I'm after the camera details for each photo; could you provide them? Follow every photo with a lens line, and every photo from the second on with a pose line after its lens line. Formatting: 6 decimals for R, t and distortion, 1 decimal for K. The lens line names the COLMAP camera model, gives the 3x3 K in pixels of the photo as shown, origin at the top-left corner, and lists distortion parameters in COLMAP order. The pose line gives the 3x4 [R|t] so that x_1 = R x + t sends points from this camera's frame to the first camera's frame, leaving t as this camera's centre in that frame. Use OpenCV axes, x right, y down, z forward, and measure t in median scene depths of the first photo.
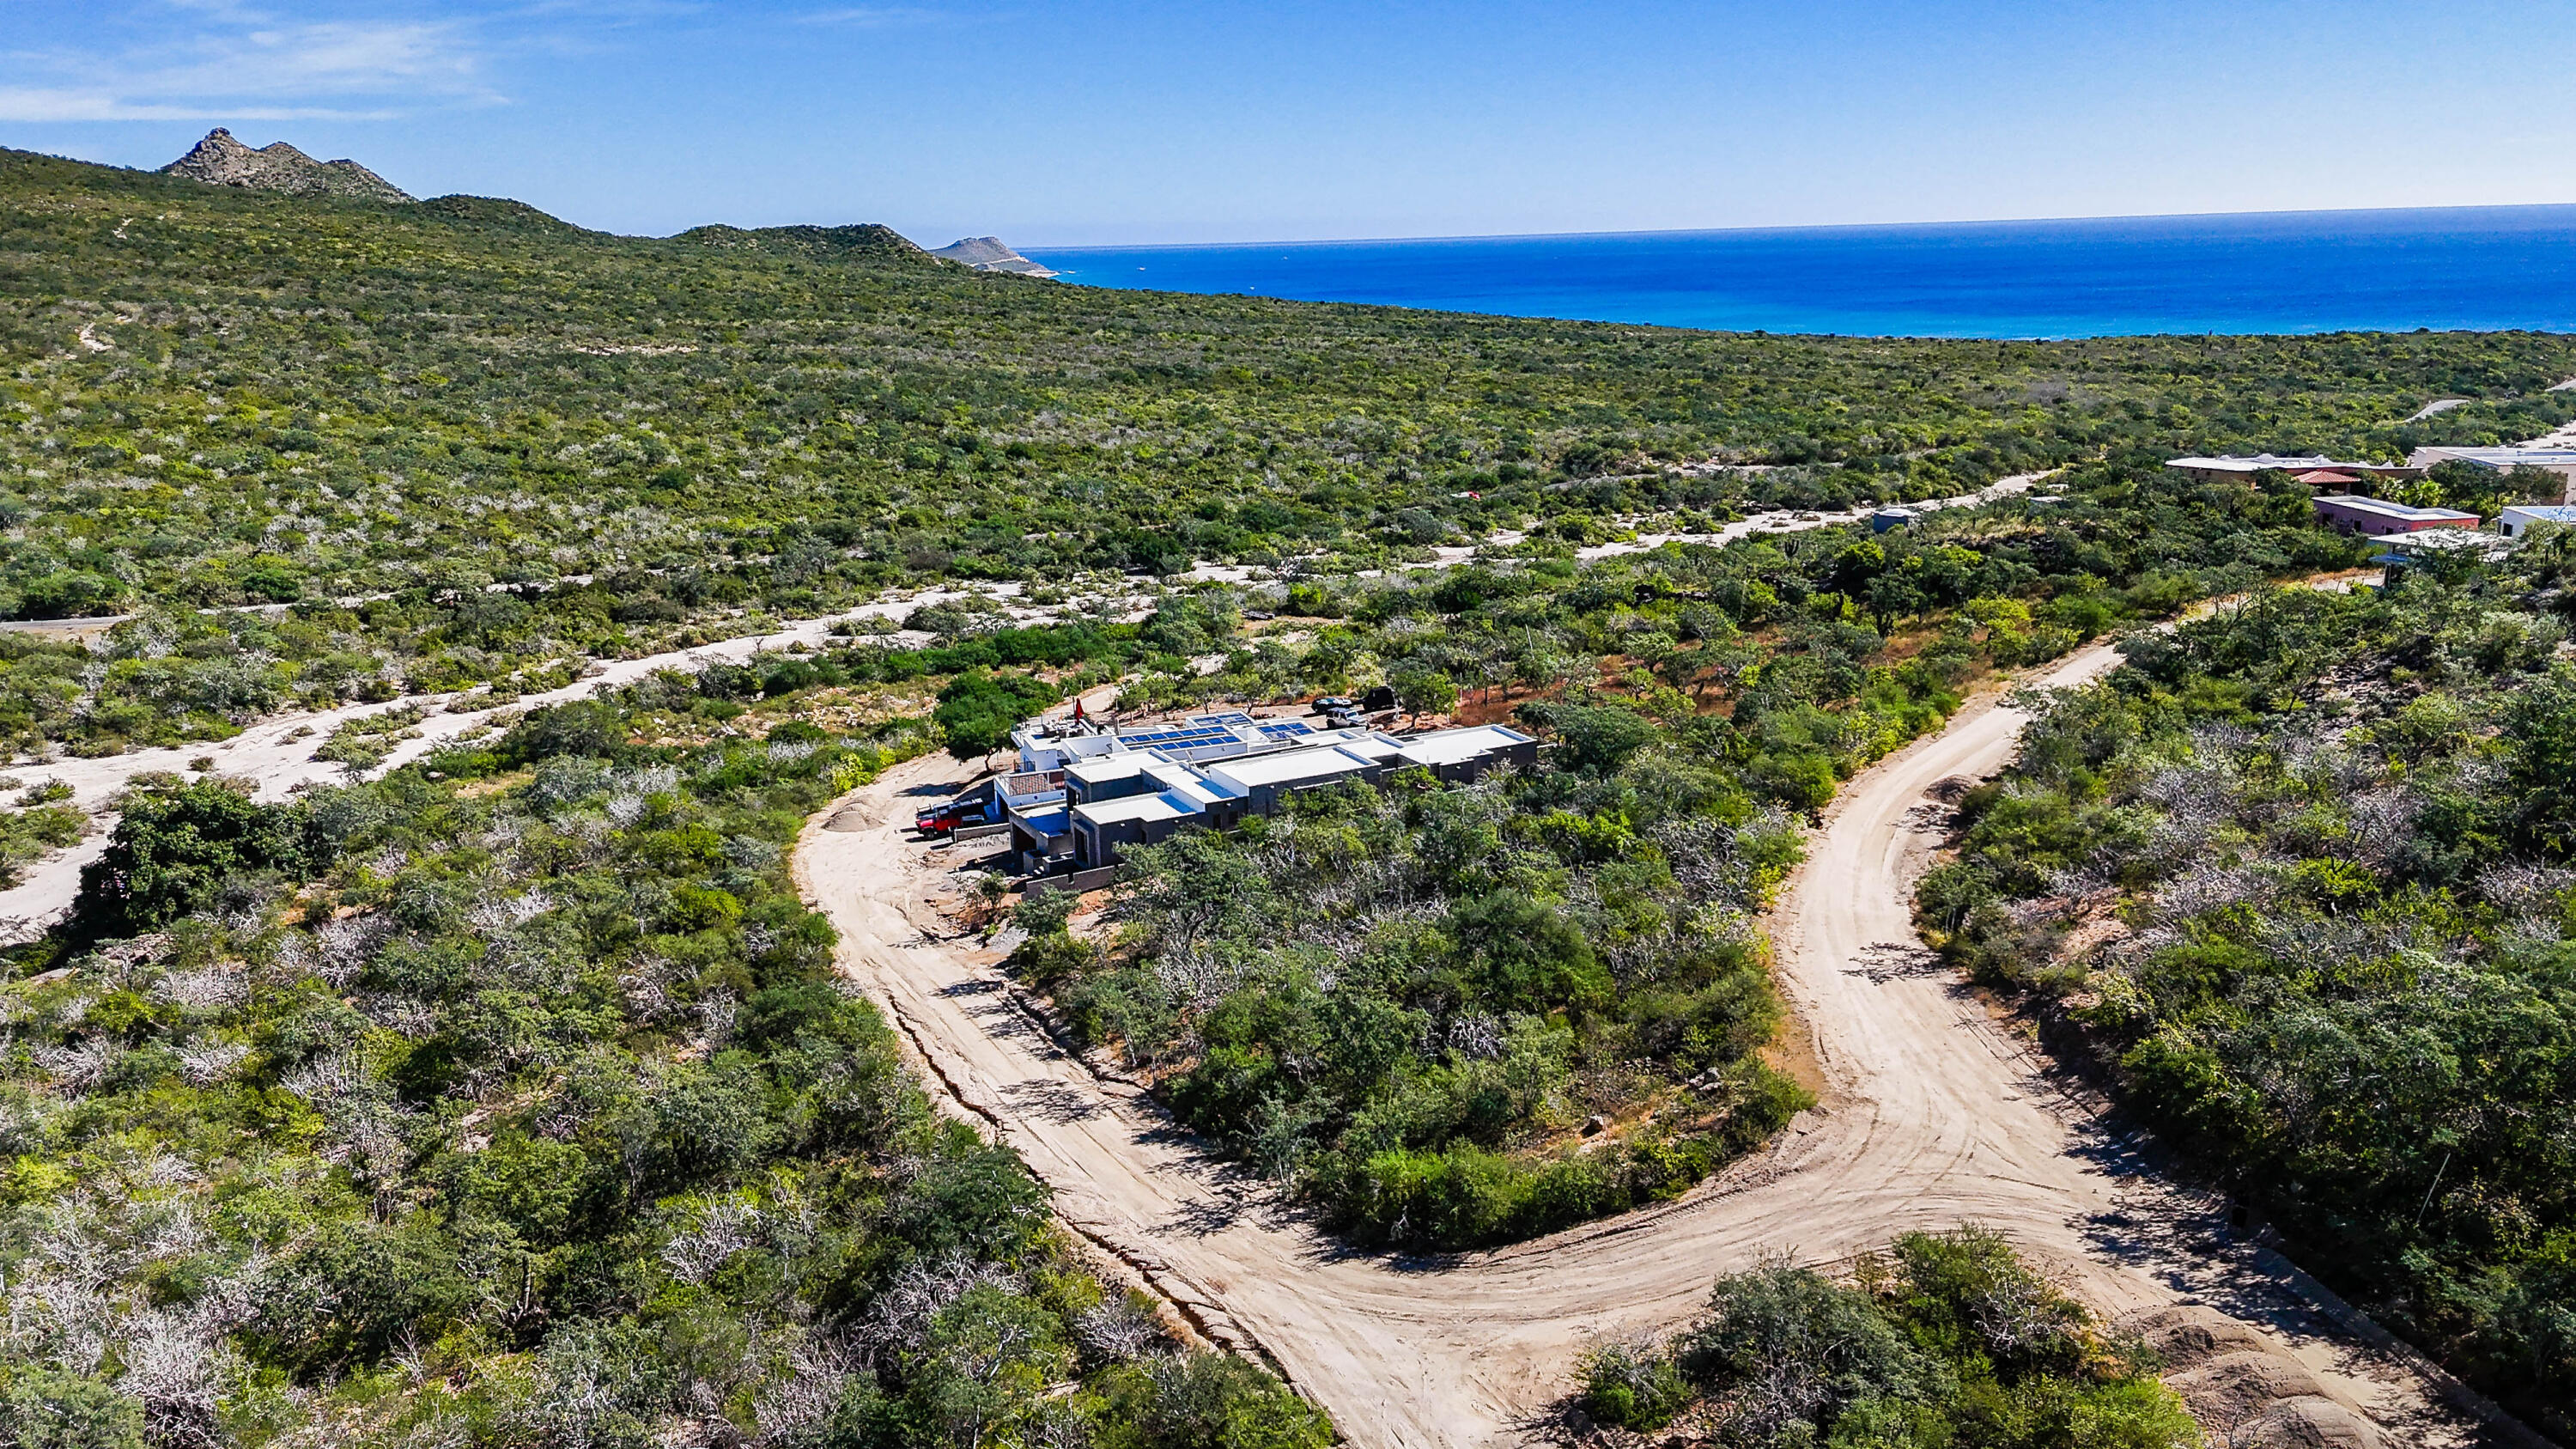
lens RADIAL K [[1887.8, 0, 1309.6], [0, 1887.8, 737.5], [0, 0, 1]] dist [0.065704, -0.065242]
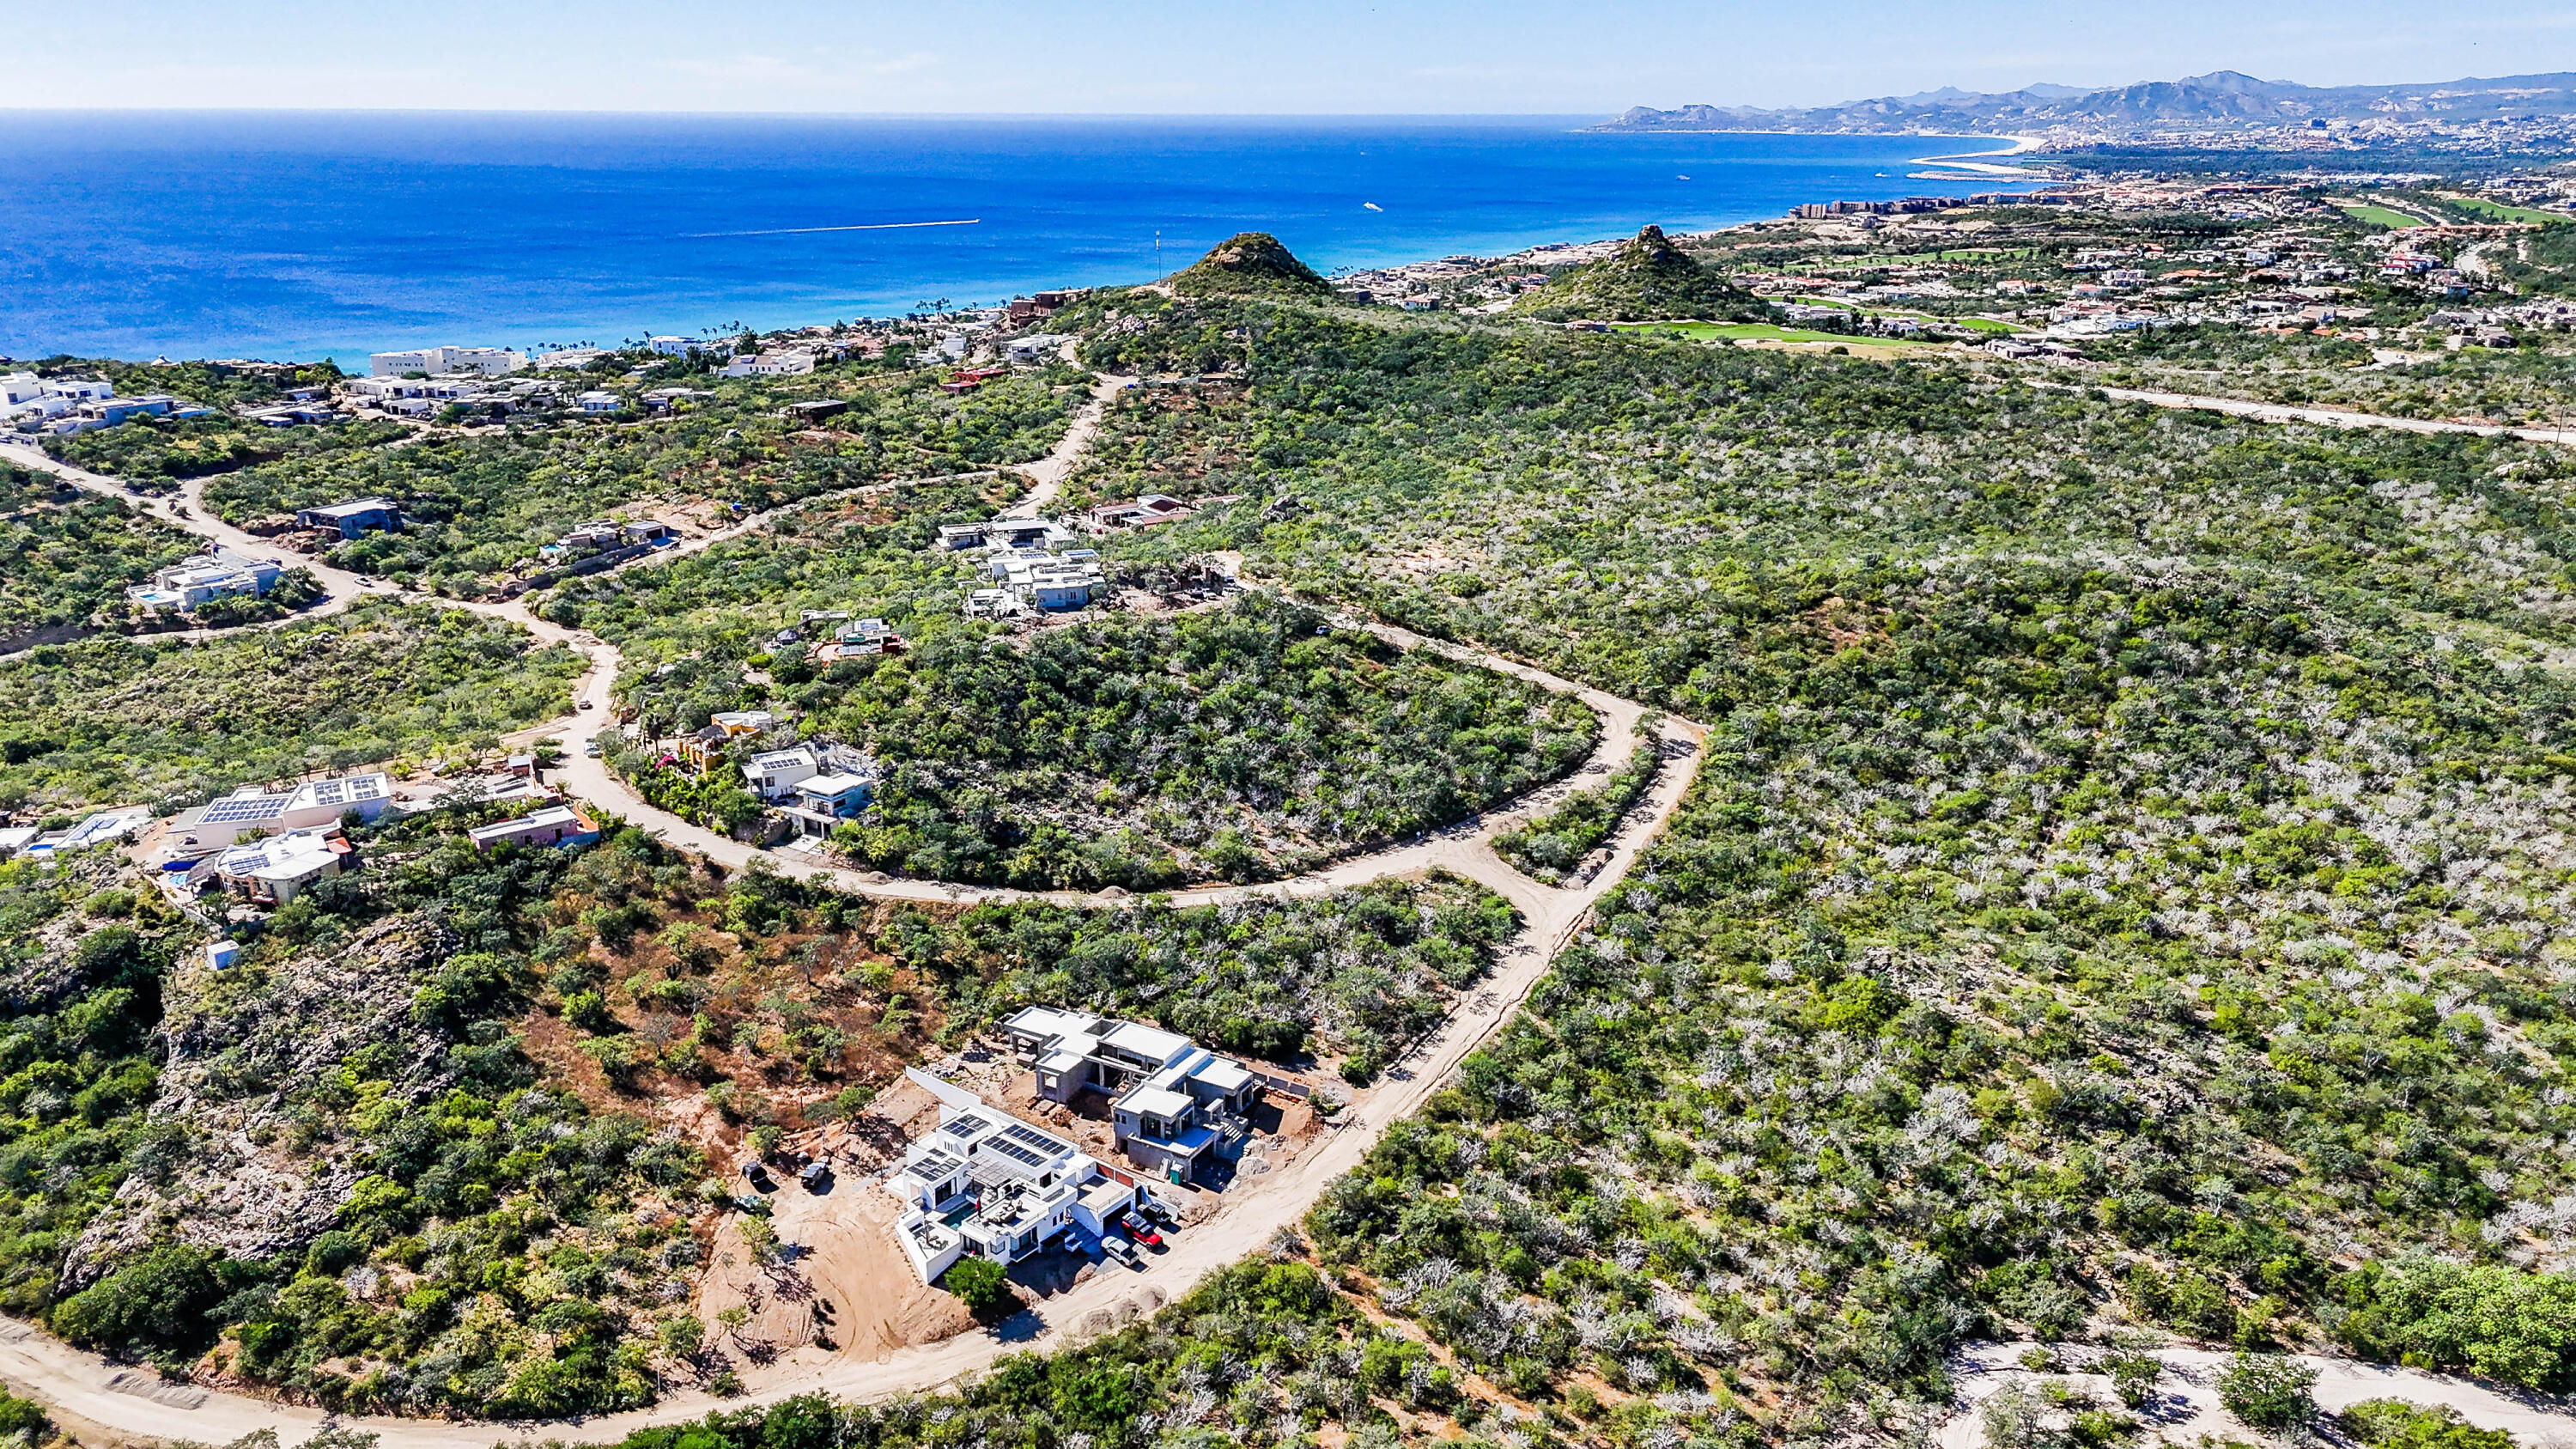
lens RADIAL K [[1887.8, 0, 1295.6], [0, 1887.8, 707.0], [0, 0, 1]] dist [0.065704, -0.065242]
pose [[-0.538953, -0.232066, 0.809738, -0.575238], [0.228725, 0.884864, 0.405834, -0.378062], [-0.810688, 0.403933, -0.423820, 0.584234]]
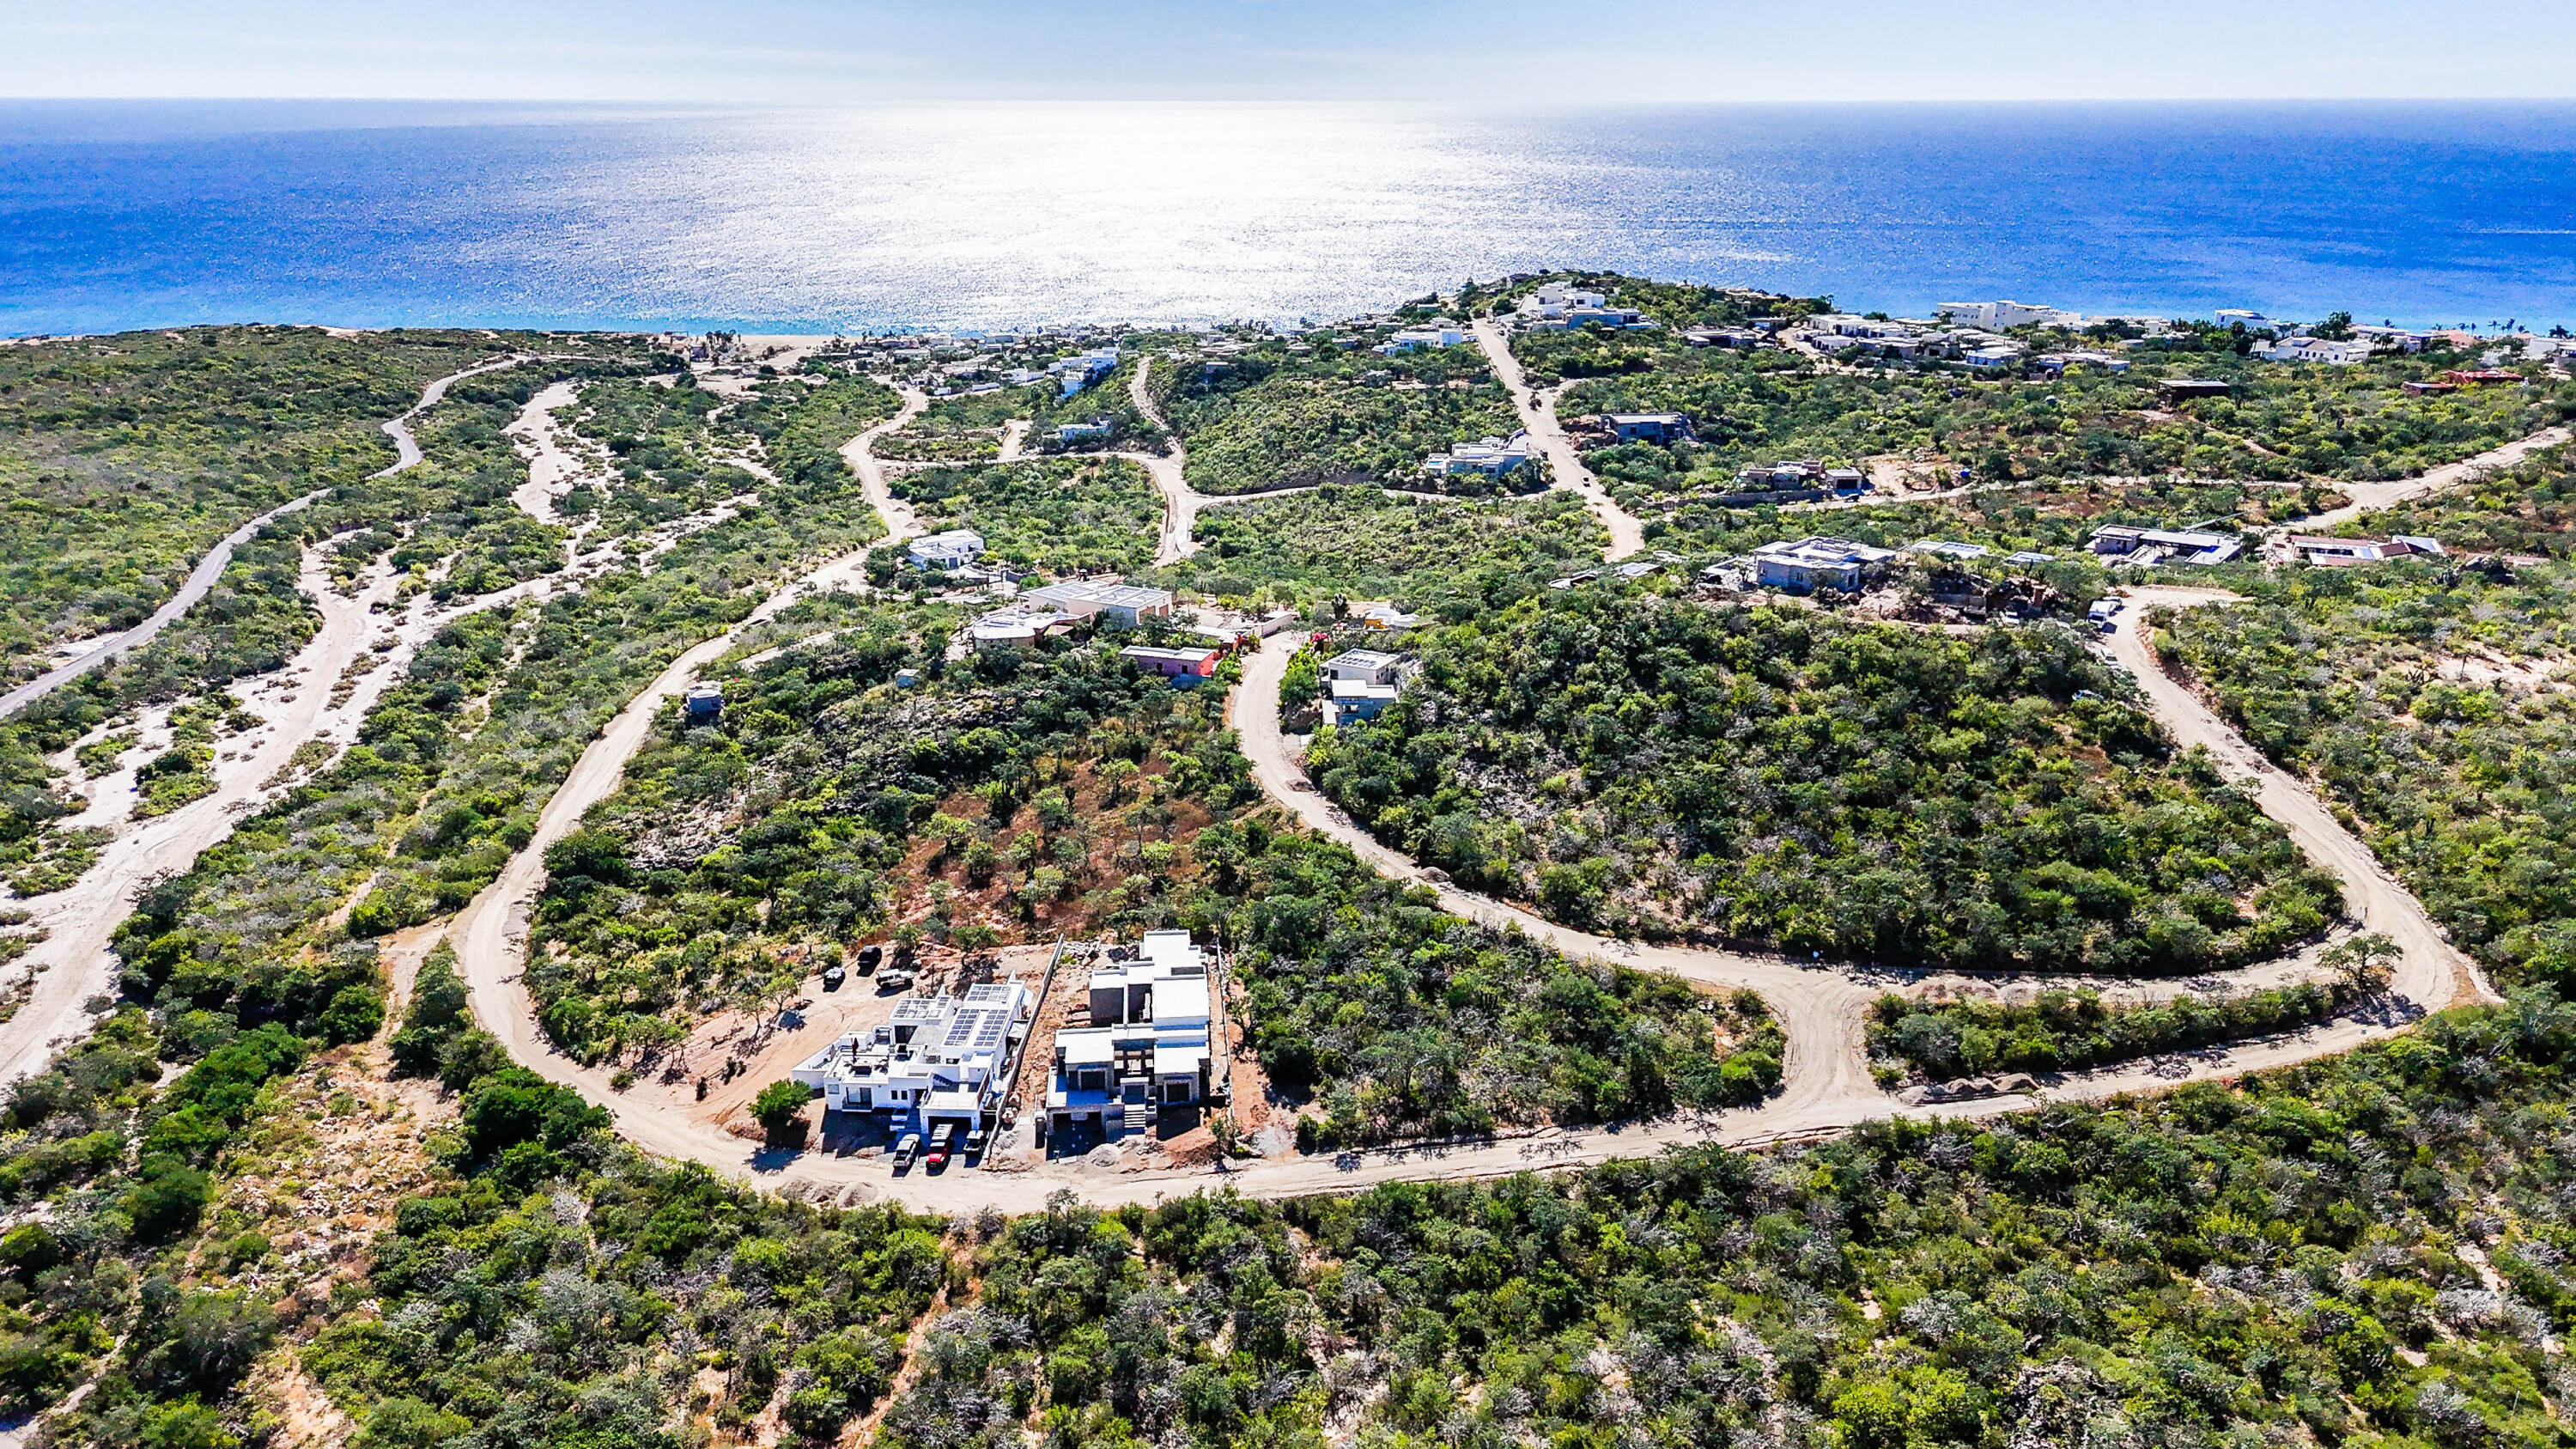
lens RADIAL K [[1887.8, 0, 1294.4], [0, 1887.8, 749.6], [0, 0, 1]] dist [0.065704, -0.065242]
pose [[0.391156, -0.276322, 0.877863, -0.513092], [0.226156, 0.953474, 0.199352, -0.188154], [-0.892105, 0.120556, 0.435449, 0.066308]]
